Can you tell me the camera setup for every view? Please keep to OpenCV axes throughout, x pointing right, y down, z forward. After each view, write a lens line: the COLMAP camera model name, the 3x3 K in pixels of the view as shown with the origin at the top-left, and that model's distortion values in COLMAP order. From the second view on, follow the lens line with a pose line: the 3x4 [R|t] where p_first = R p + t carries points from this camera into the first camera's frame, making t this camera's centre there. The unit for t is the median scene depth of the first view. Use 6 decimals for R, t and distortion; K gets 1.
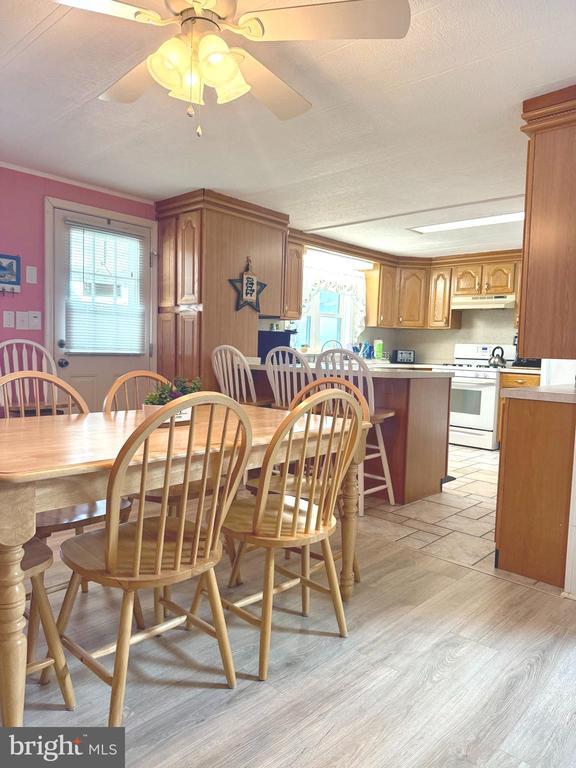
lens RADIAL K [[542.5, 0, 292.0], [0, 542.5, 385.2], [0, 0, 1]] dist [0.102957, -0.180224]
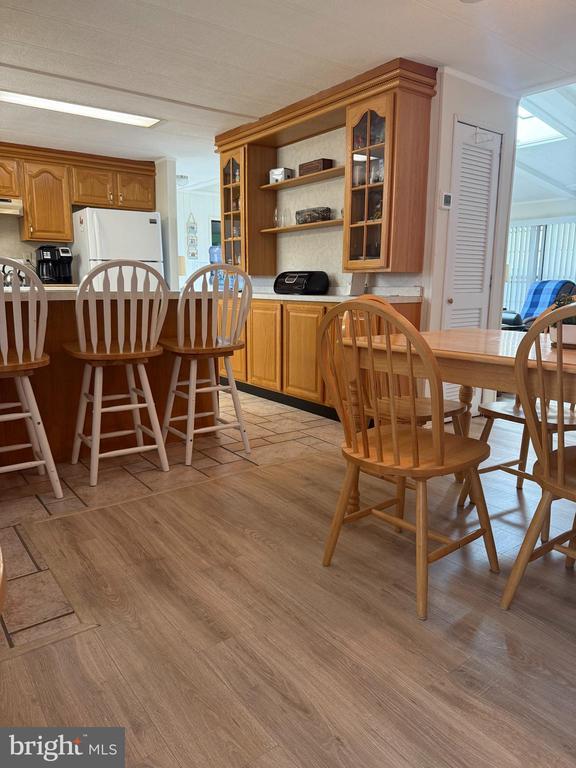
lens RADIAL K [[542.5, 0, 292.0], [0, 542.5, 385.2], [0, 0, 1]] dist [0.102957, -0.180224]
pose [[0.180251, -0.214184, 0.960018, -0.556223], [0.066636, 0.976421, 0.205332, -0.040455], [-0.981361, 0.026961, 0.190273, 0.589112]]
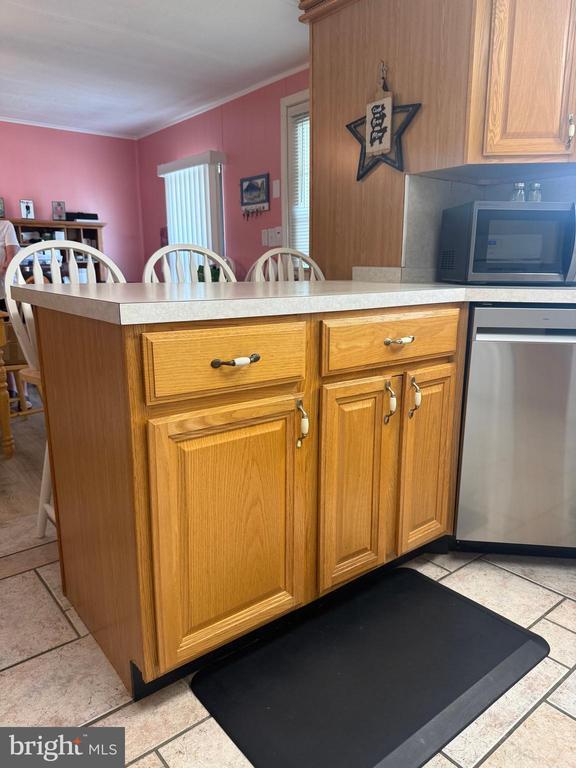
lens RADIAL K [[542.5, 0, 292.0], [0, 542.5, 385.2], [0, 0, 1]] dist [0.102957, -0.180224]
pose [[-0.135294, 0.176778, -0.974908, 0.485601], [-0.069265, 0.979860, 0.187289, -0.035461], [0.988381, 0.092866, -0.120325, 1.034289]]
